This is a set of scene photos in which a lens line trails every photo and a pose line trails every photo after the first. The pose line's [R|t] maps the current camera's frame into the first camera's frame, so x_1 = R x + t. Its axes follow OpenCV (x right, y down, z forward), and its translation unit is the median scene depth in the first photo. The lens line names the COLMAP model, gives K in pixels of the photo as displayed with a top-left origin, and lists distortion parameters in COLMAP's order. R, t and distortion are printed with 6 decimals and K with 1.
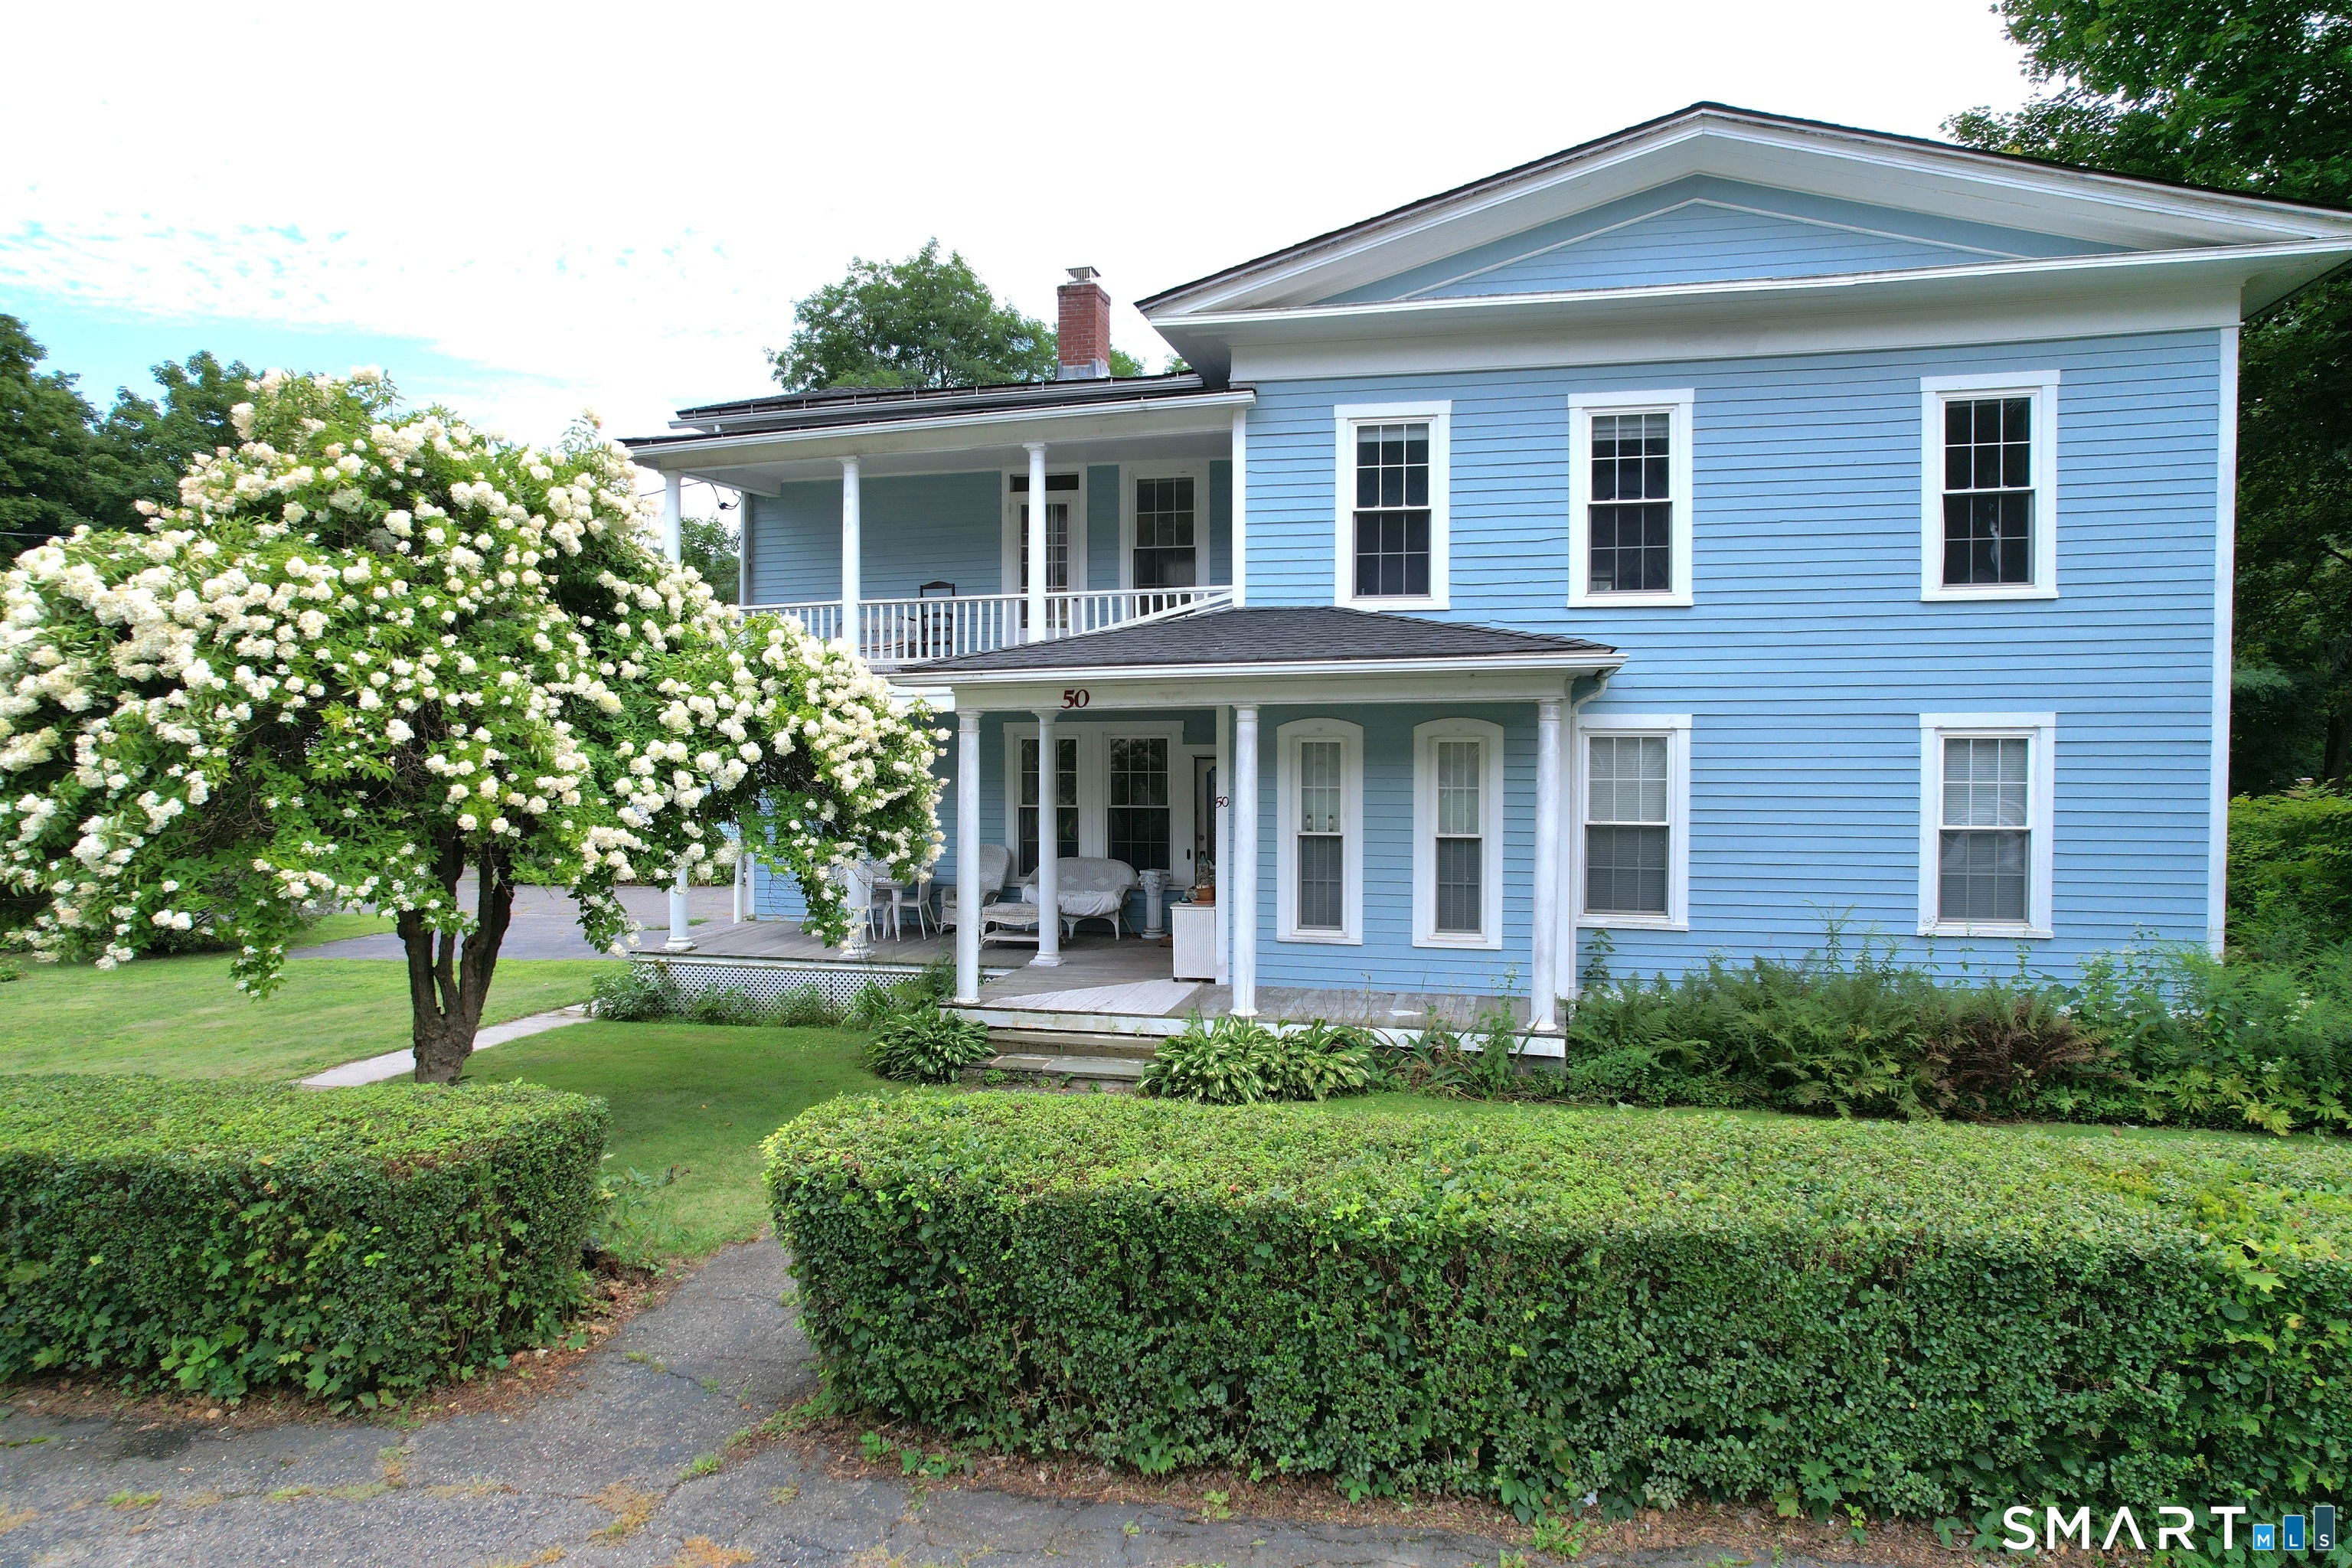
lens RADIAL K [[1501.1, 0, 1176.0], [0, 1501.1, 784.0], [0, 0, 1]] dist [-0.073851, 0.067855]
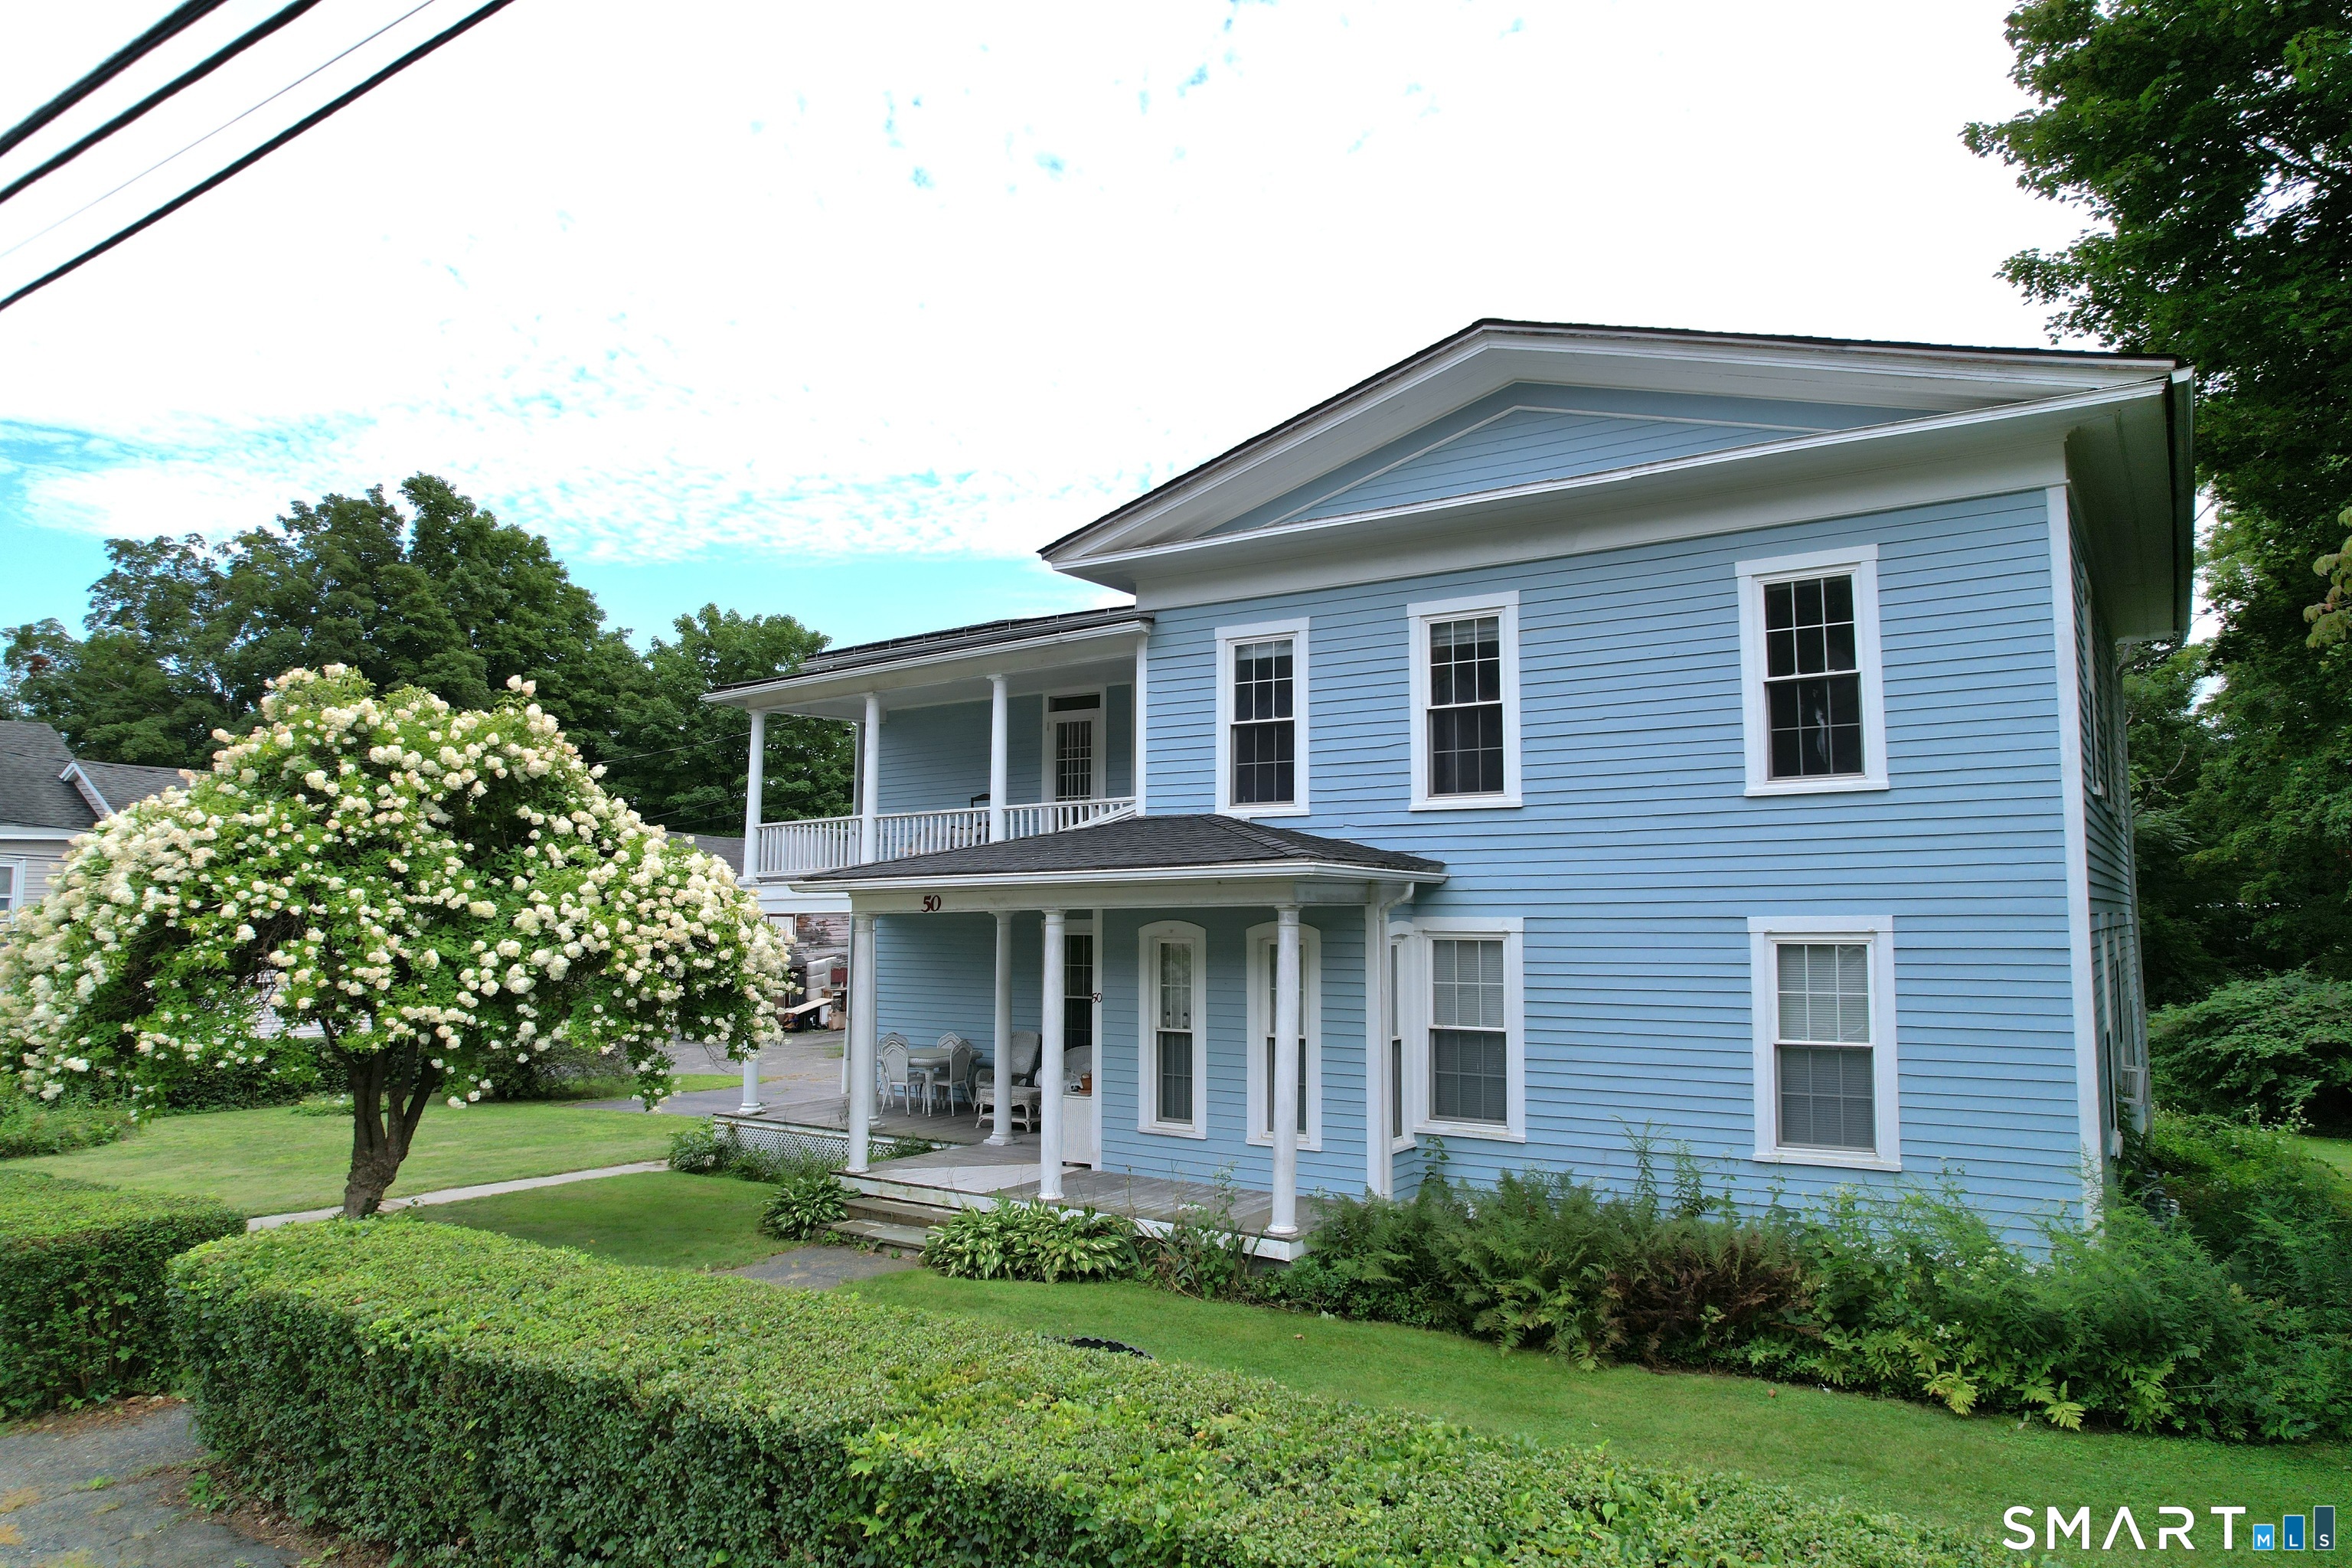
lens RADIAL K [[1501.1, 0, 1176.0], [0, 1501.1, 784.0], [0, 0, 1]] dist [-0.073851, 0.067855]
pose [[0.938312, -0.028255, -0.344634, 0.490108], [-0.014031, 0.992724, -0.119590, -0.013795], [0.345505, 0.117048, 0.931088, -0.000777]]
